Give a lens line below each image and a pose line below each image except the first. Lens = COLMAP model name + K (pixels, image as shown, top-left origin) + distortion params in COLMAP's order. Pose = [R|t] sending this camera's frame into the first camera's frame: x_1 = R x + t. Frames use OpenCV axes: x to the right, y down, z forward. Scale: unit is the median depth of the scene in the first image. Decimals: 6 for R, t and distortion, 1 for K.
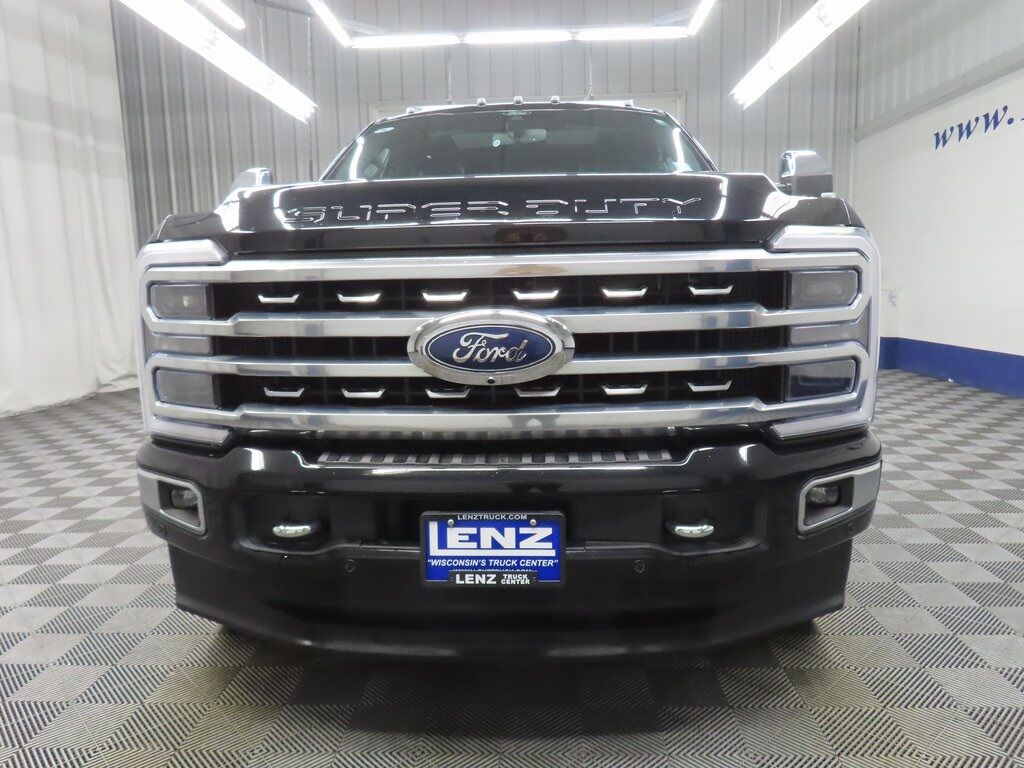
lens RADIAL K [[732.7, 0, 512.0], [0, 732.7, 384.0], [0, 0, 1]] dist [-0.009387, 0.002819]
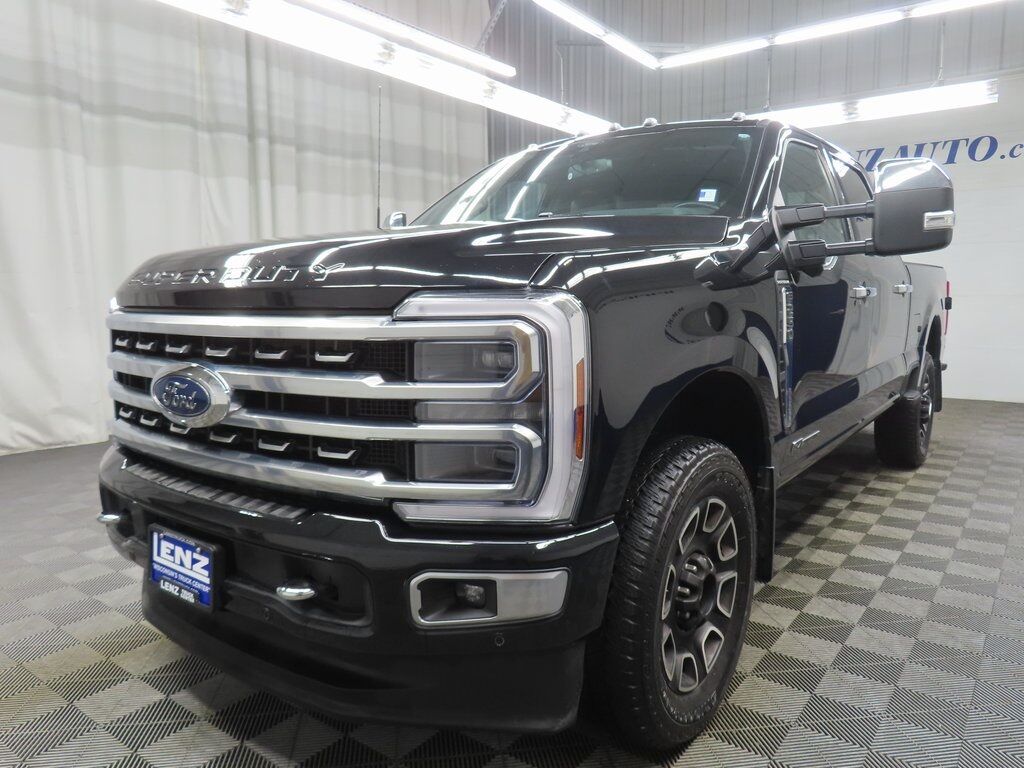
lens RADIAL K [[732.7, 0, 512.0], [0, 732.7, 384.0], [0, 0, 1]] dist [-0.009387, 0.002819]
pose [[0.823771, 0.084924, -0.560525, 1.036721], [-0.089904, 0.995774, 0.018741, -0.132899], [0.559748, 0.034955, 0.827925, 0.317402]]
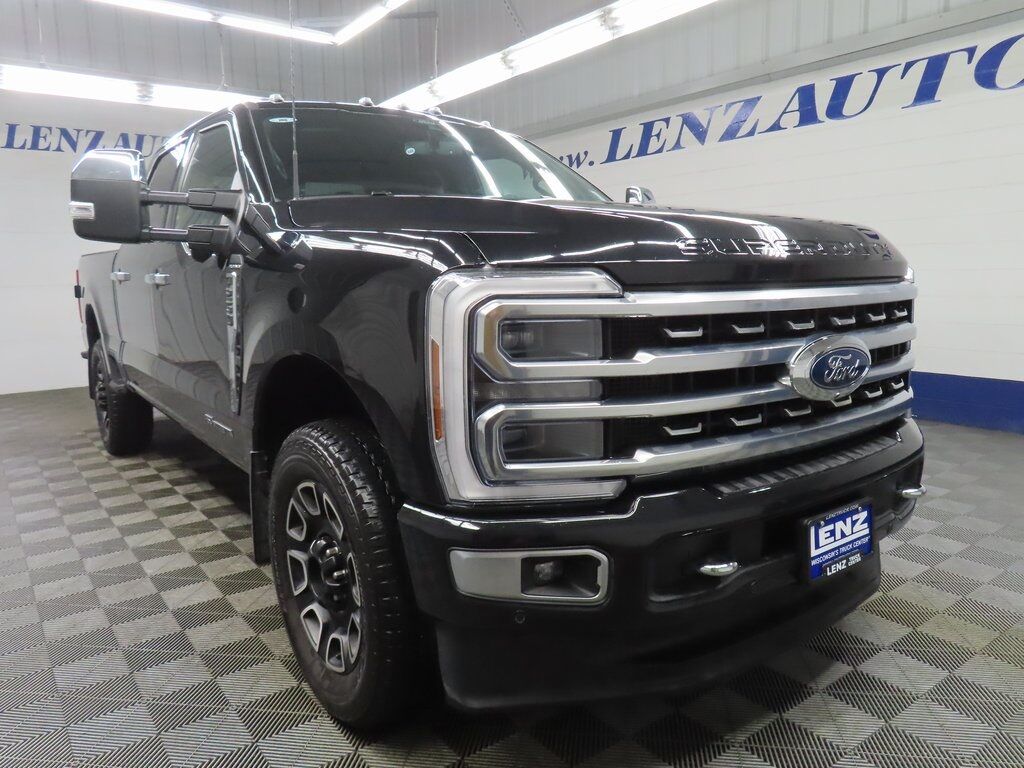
lens RADIAL K [[732.7, 0, 512.0], [0, 732.7, 384.0], [0, 0, 1]] dist [-0.009387, 0.002819]
pose [[0.772894, -0.087532, 0.628468, -1.140093], [0.088852, 0.995611, 0.029396, -0.101433], [-0.628283, 0.033121, 0.777280, 0.412736]]
